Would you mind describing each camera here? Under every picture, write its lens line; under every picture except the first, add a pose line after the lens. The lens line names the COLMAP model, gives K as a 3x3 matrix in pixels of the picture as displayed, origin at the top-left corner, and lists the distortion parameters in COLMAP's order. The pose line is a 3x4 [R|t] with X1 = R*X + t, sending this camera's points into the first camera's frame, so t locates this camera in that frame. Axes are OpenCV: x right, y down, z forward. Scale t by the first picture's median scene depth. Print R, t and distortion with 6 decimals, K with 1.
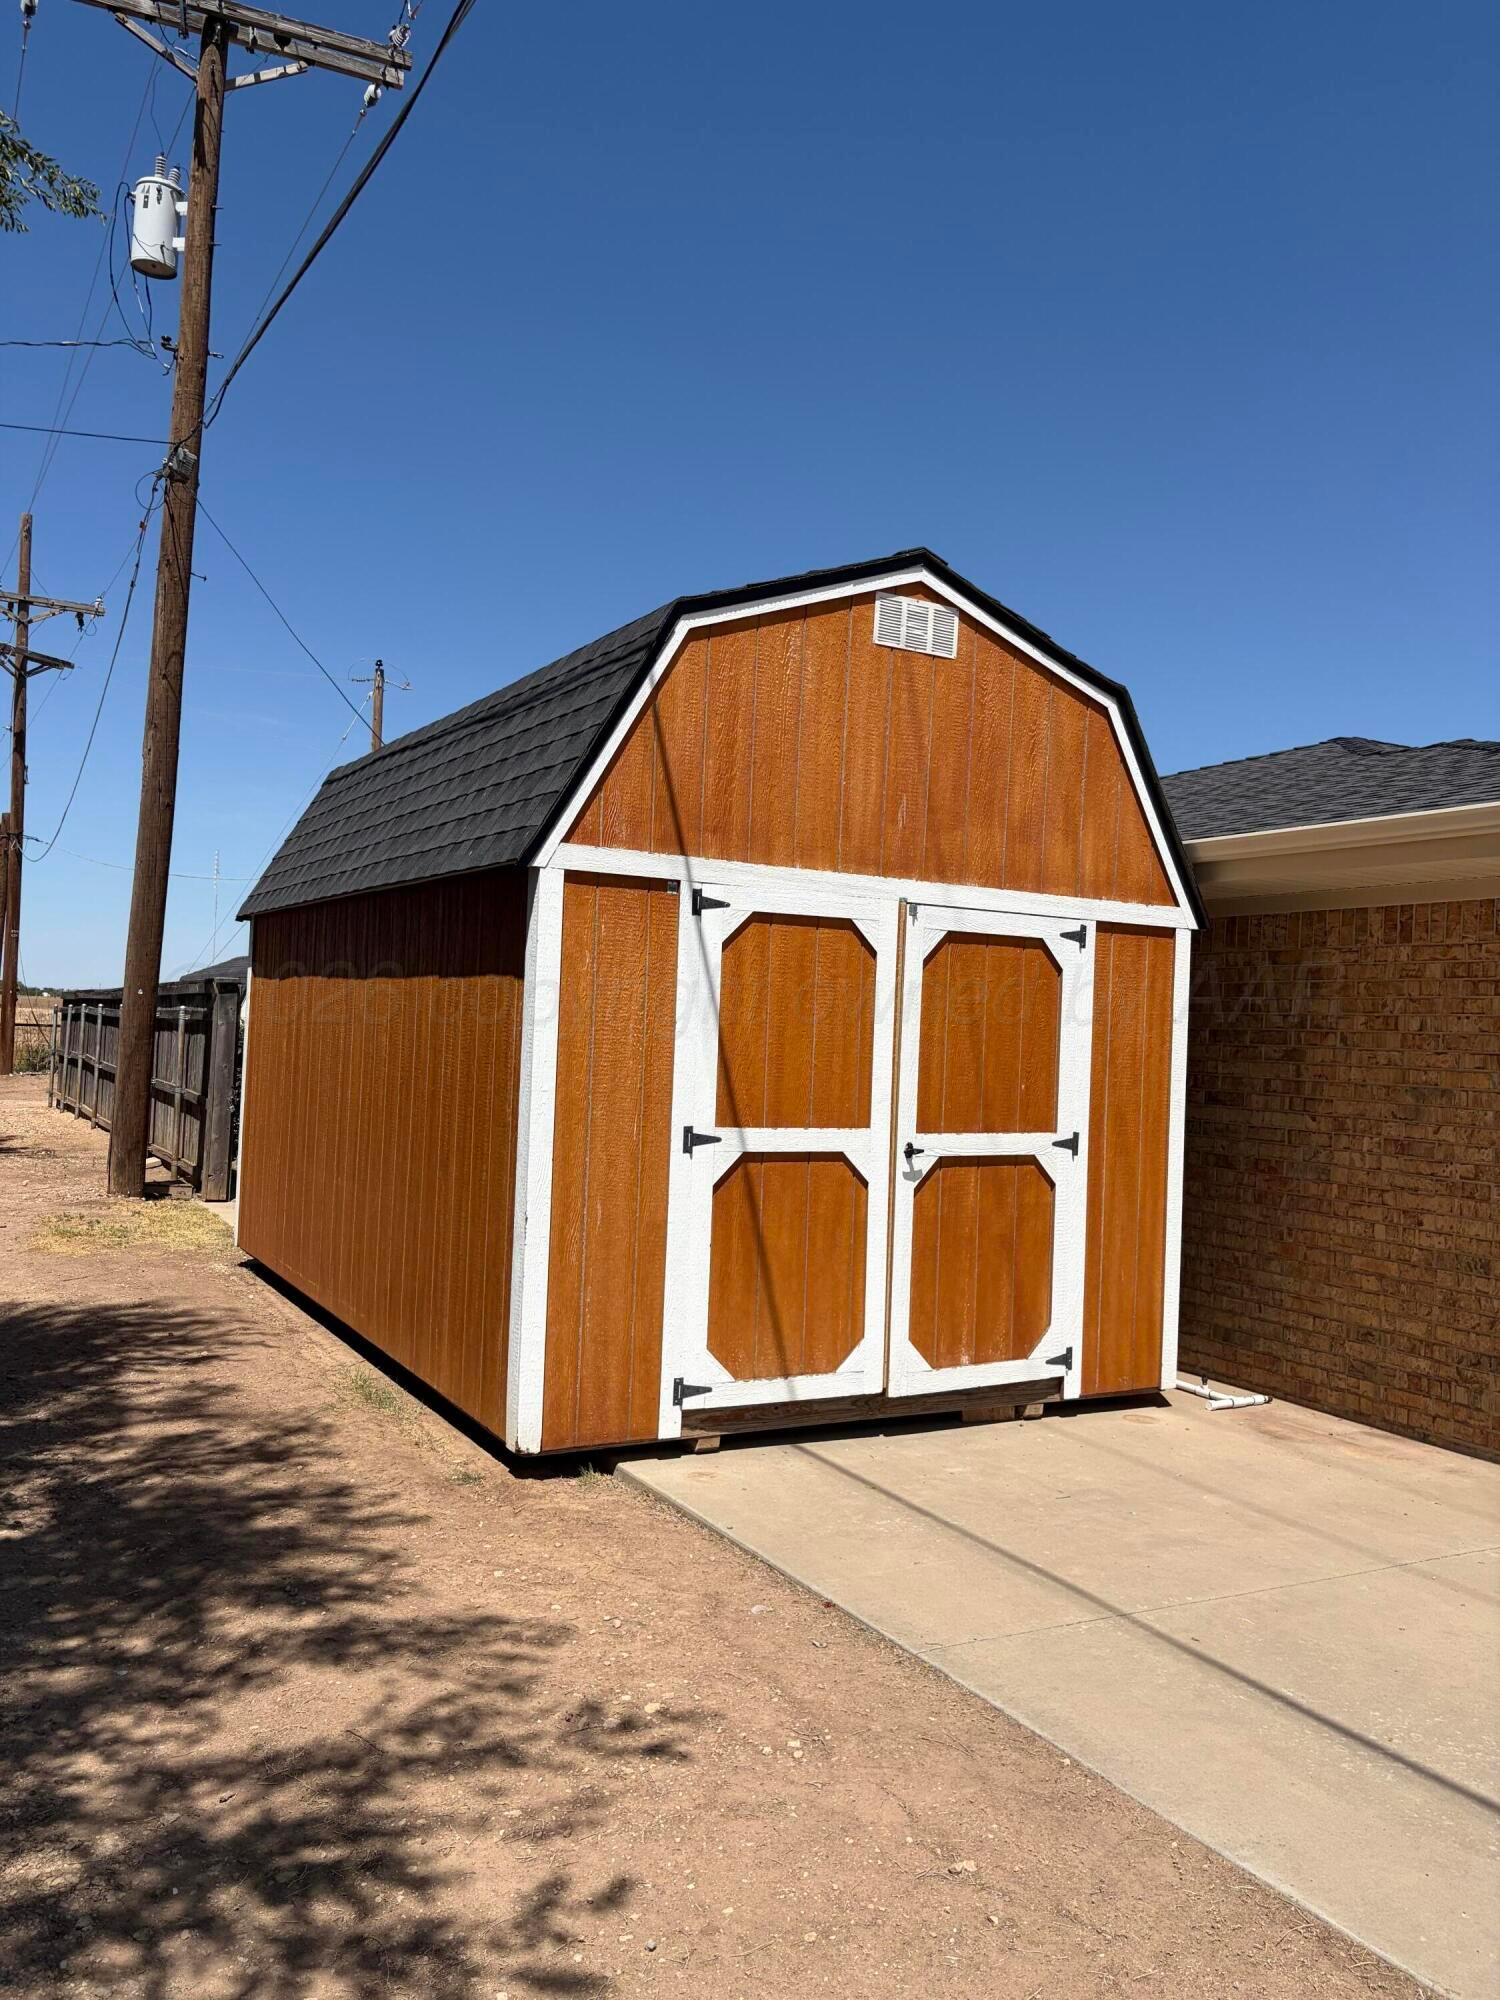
lens RADIAL K [[1517.0, 0, 744.6], [0, 1517.0, 1002.9], [0, 0, 1]] dist [0.031685, -0.020826]
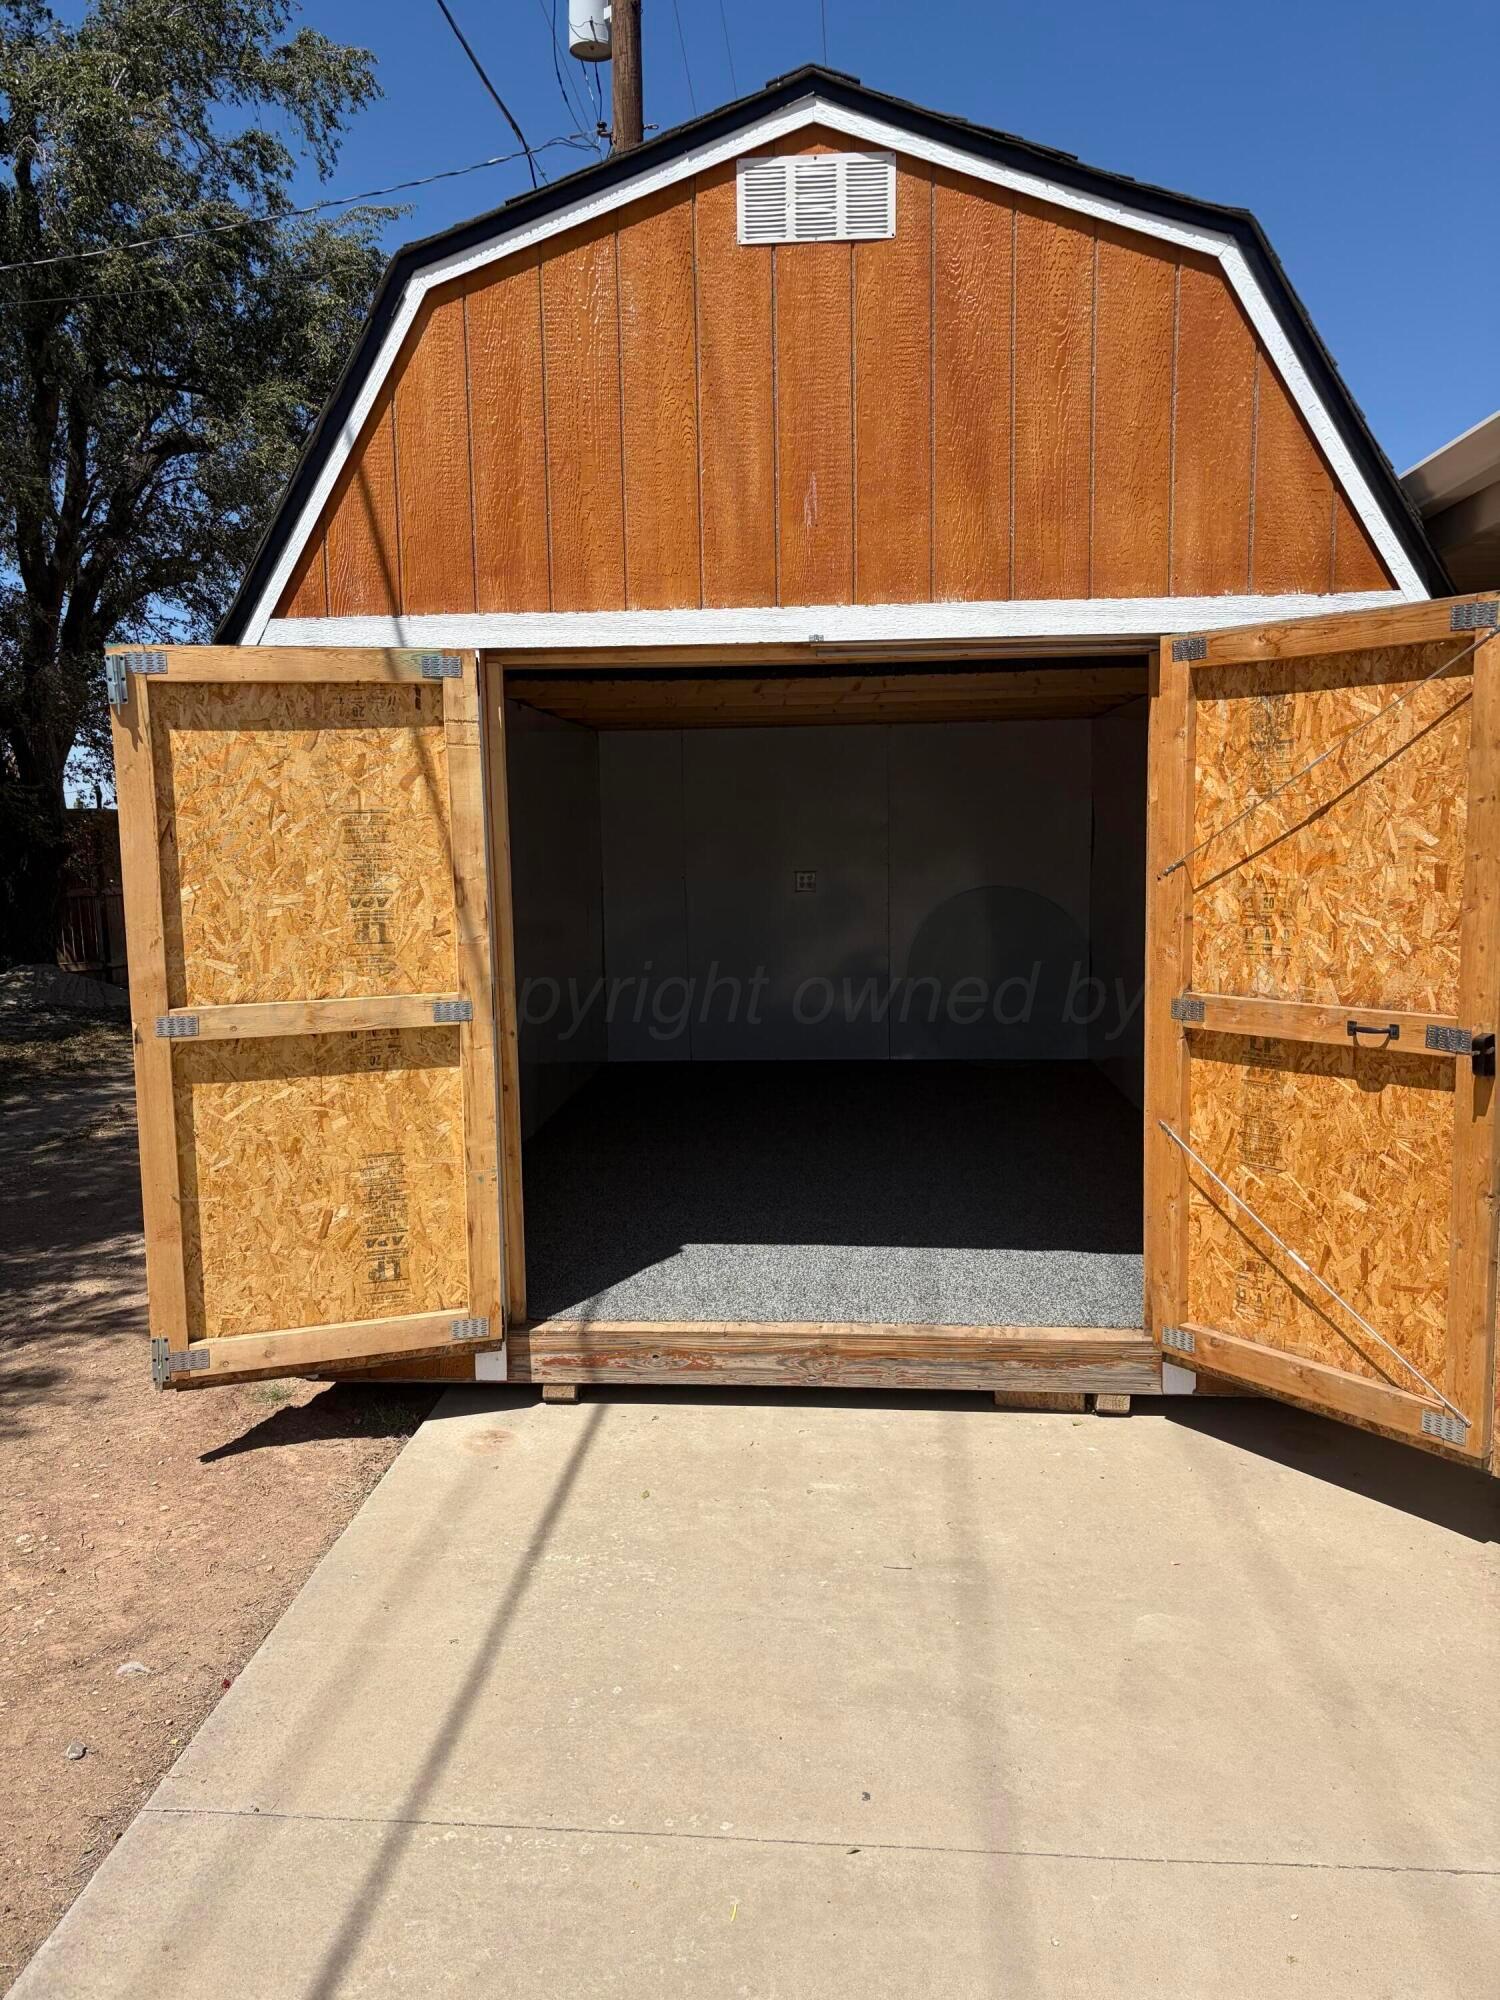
lens RADIAL K [[1517.0, 0, 749.0], [0, 1517.0, 986.4], [0, 0, 1]] dist [0.031685, -0.020826]
pose [[0.830007, 0.004772, -0.557732, 0.451208], [0.059423, 0.993515, 0.096933, 0.017521], [0.554578, -0.113597, 0.824341, 0.417861]]
